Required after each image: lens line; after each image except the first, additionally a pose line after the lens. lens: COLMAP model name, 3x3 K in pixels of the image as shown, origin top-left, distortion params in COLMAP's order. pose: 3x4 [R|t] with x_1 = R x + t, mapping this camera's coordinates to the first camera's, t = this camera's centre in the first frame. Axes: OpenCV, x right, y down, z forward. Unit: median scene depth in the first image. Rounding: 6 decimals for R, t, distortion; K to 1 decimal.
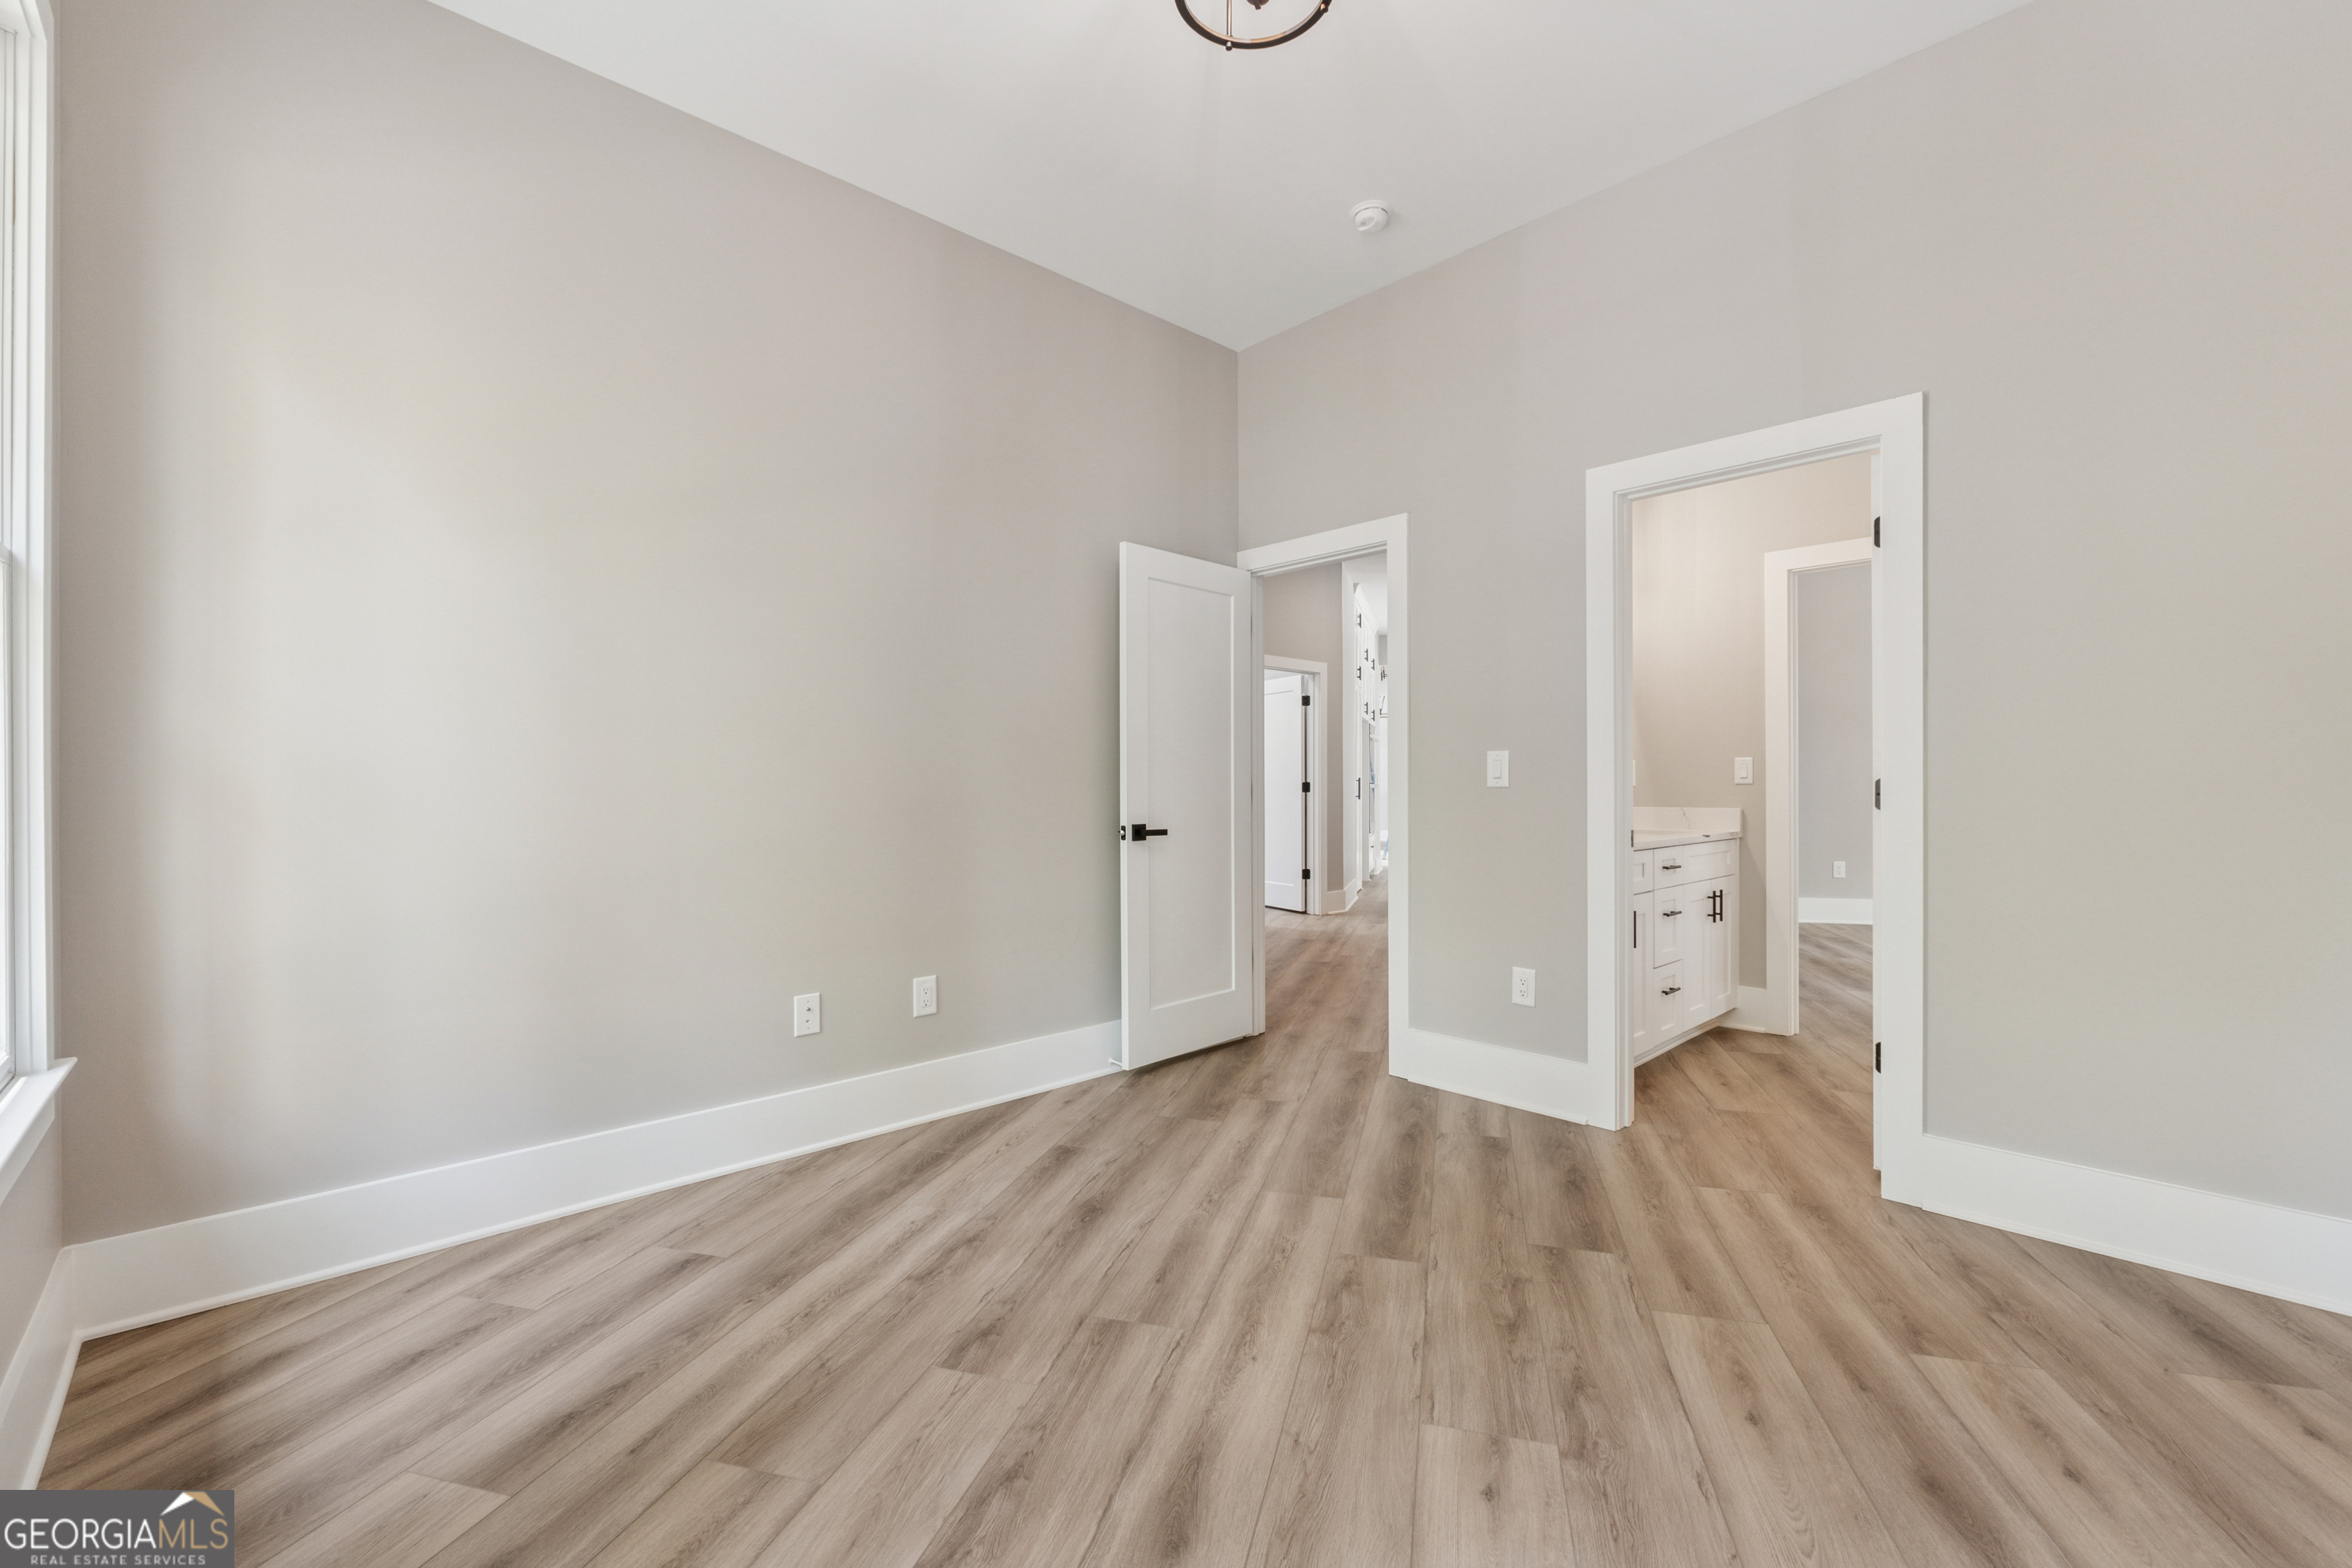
lens RADIAL K [[982.5, 0, 1176.0], [0, 982.5, 784.0], [0, 0, 1]] dist [-0.001508, -0.003507]
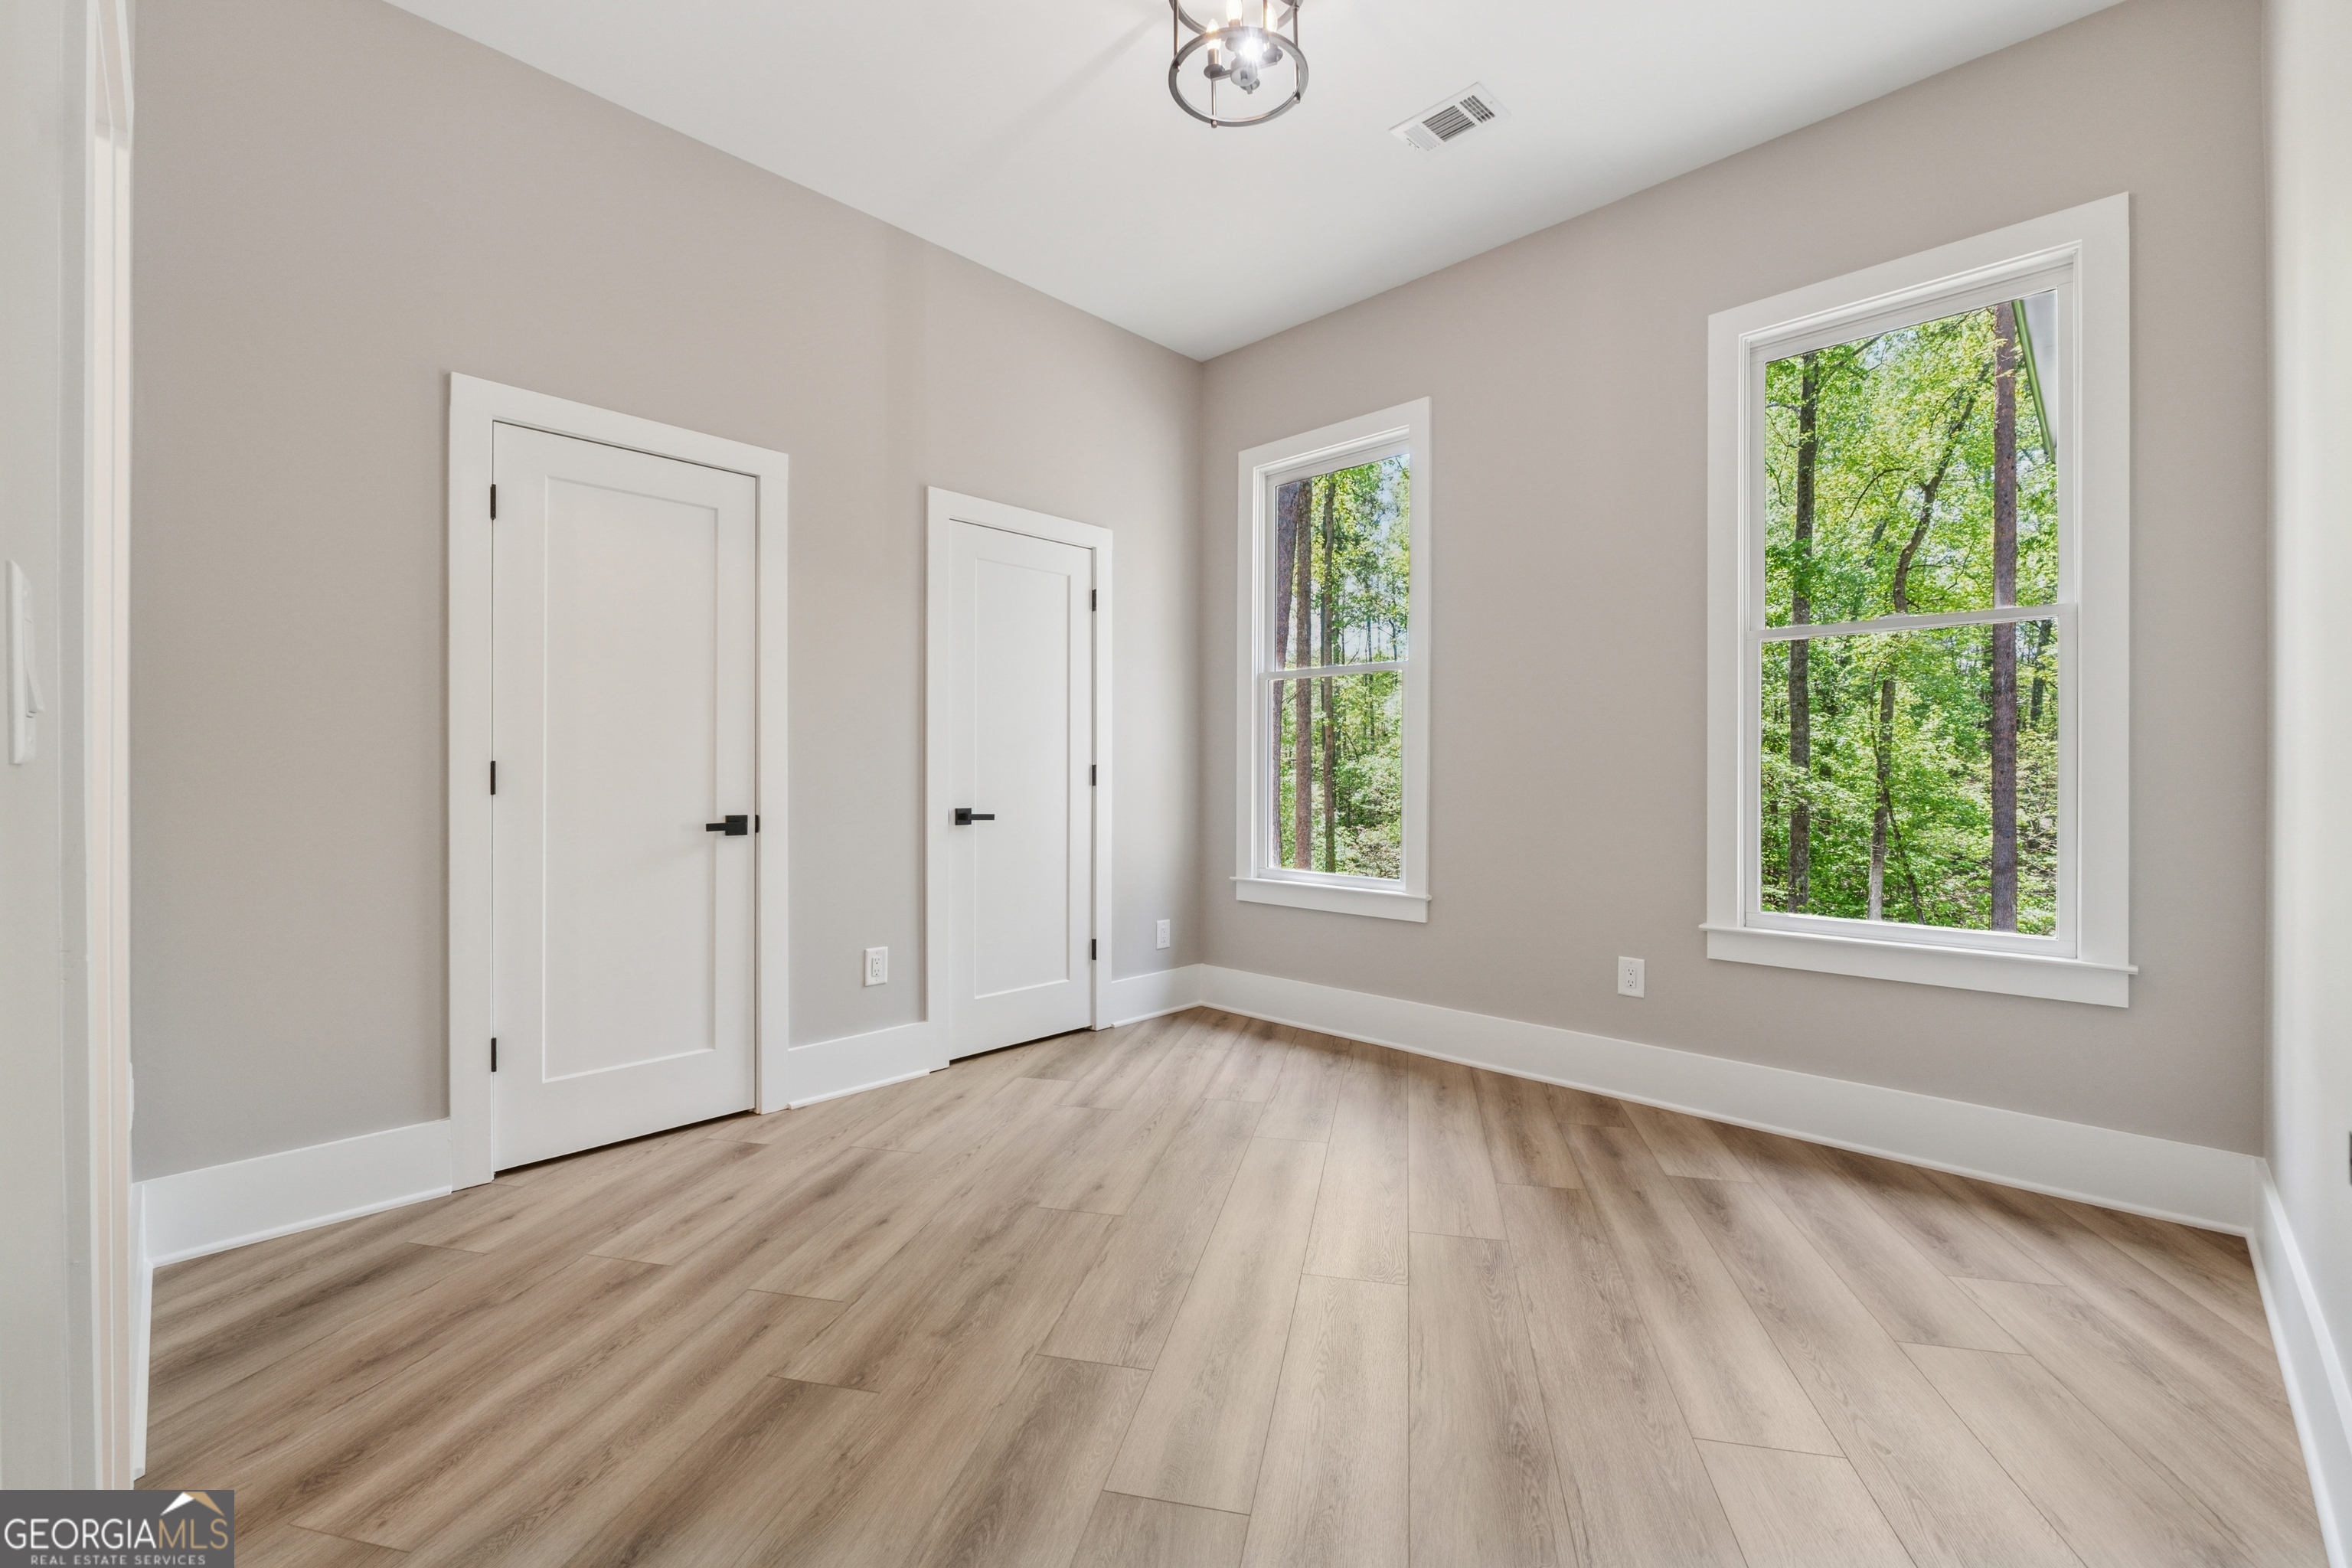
lens RADIAL K [[982.5, 0, 1176.0], [0, 982.5, 784.0], [0, 0, 1]] dist [-0.001508, -0.003507]
pose [[-0.998868, 0.005687, -0.047225, 0.205072], [0.005189, 0.999930, 0.010653, 0.012316], [0.047282, 0.010396, -0.998827, 2.093549]]
